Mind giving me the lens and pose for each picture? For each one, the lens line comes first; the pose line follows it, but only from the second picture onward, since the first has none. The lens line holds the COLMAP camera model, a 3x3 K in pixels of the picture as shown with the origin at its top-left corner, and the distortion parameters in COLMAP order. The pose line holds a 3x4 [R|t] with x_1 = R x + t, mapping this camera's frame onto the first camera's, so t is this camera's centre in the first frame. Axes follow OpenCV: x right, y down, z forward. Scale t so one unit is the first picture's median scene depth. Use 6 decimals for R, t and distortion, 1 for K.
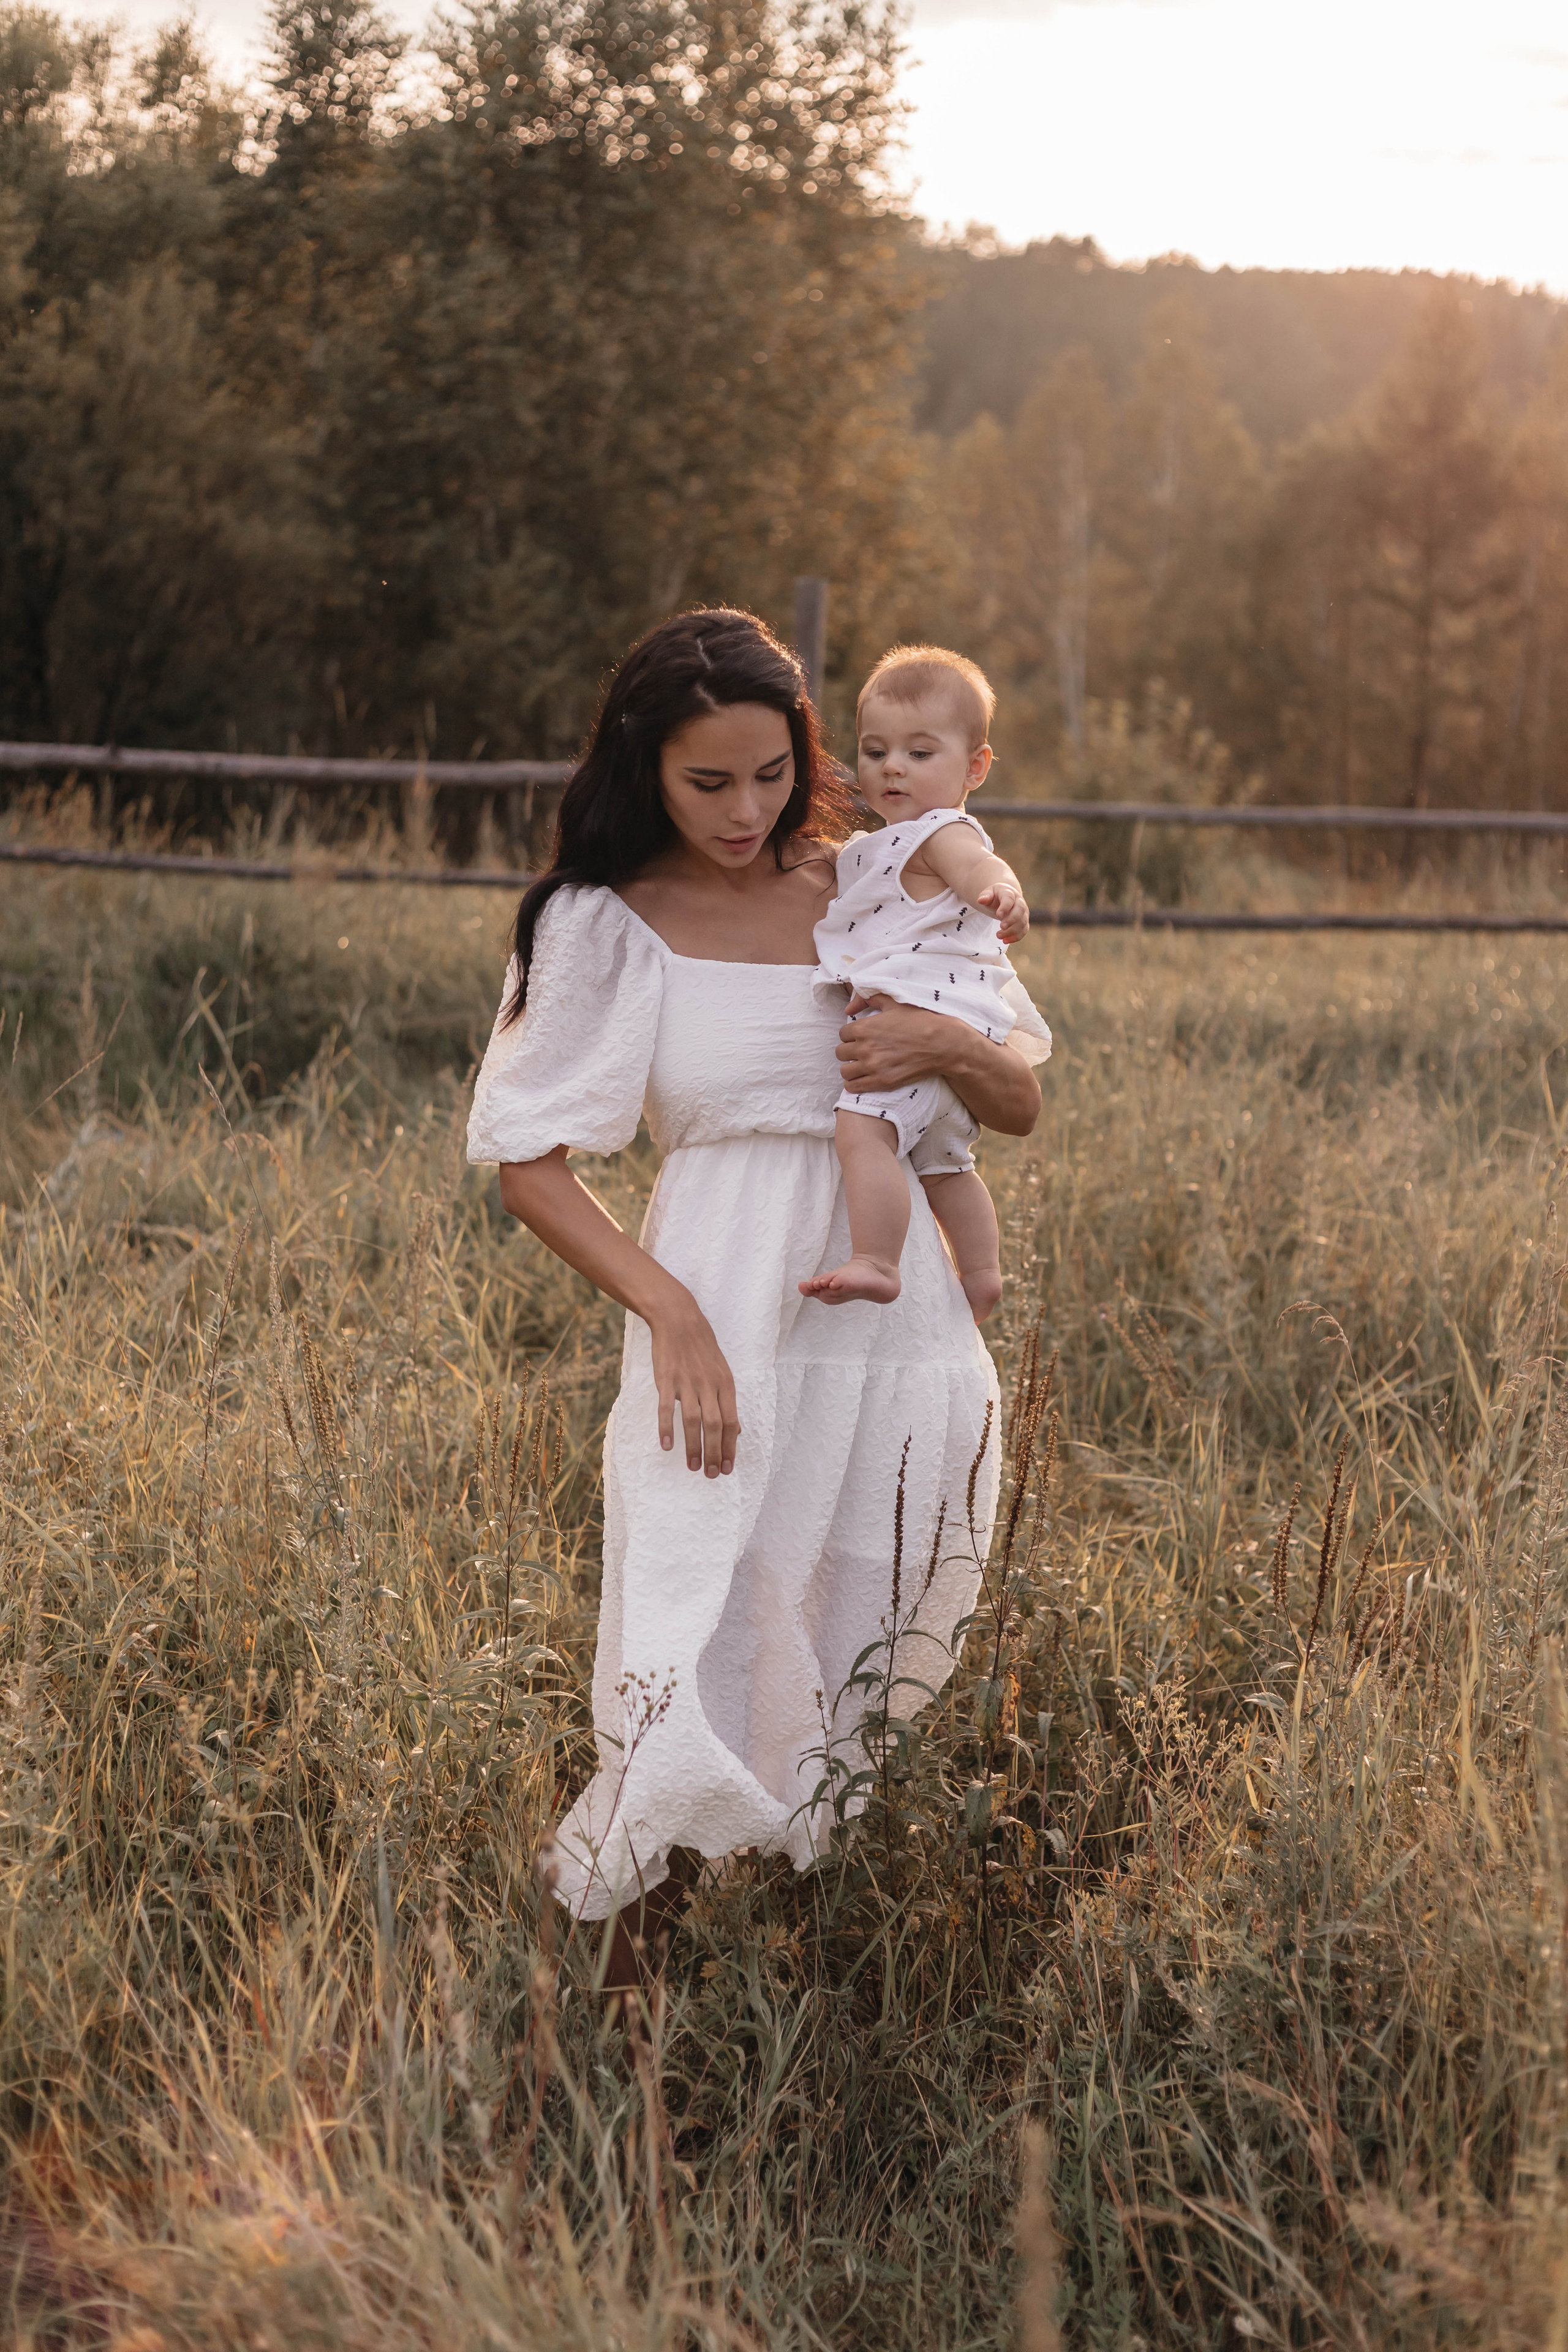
lens RADIAL K [[3419.6, 0, 784.0], [0, 3419.6, 1176.0], [0, 0, 1]] dist [-0.005498, 0.007460]
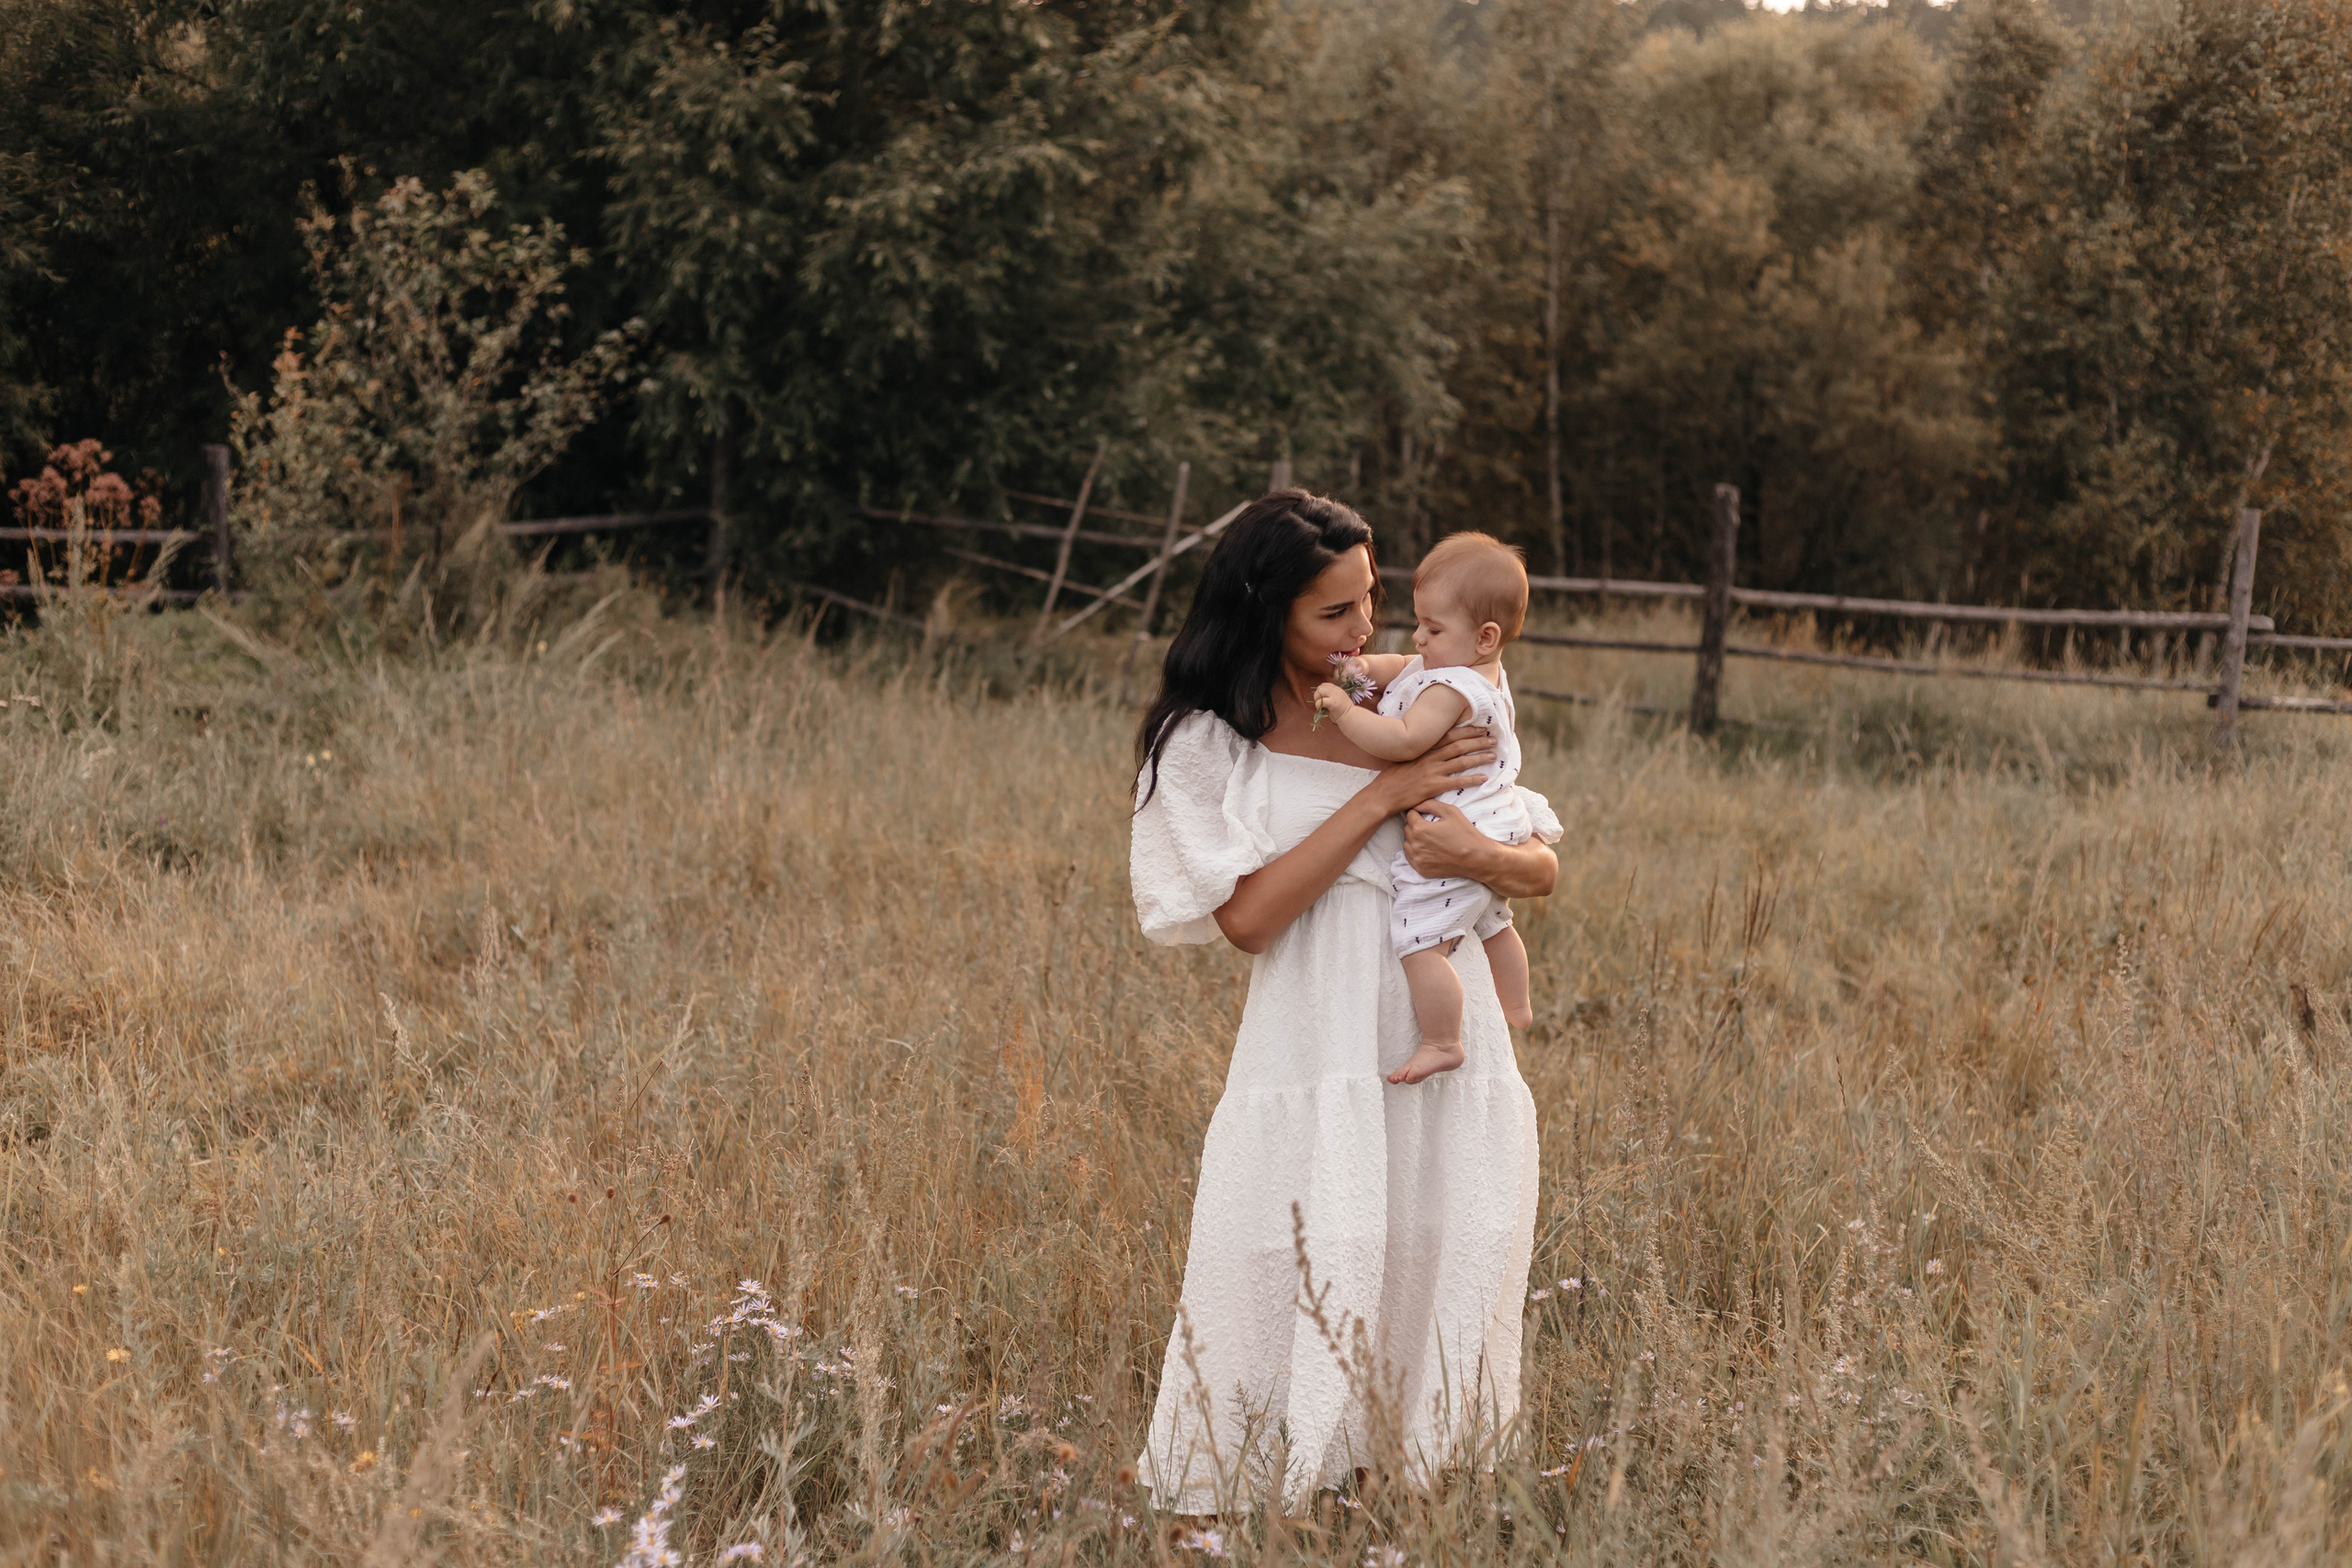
lens RADIAL K [[3390.1, 0, 1176.0], [0, 3390.1, 784.0], [0, 0, 1]] dist [0.075156, 0.037201]
pose [[0.933405, 0.040968, -0.356477, 0.054339], [-0.061162, 0.997088, -0.045556, 0.033833], [0.353573, 0.064325, 0.933193, -0.355941]]
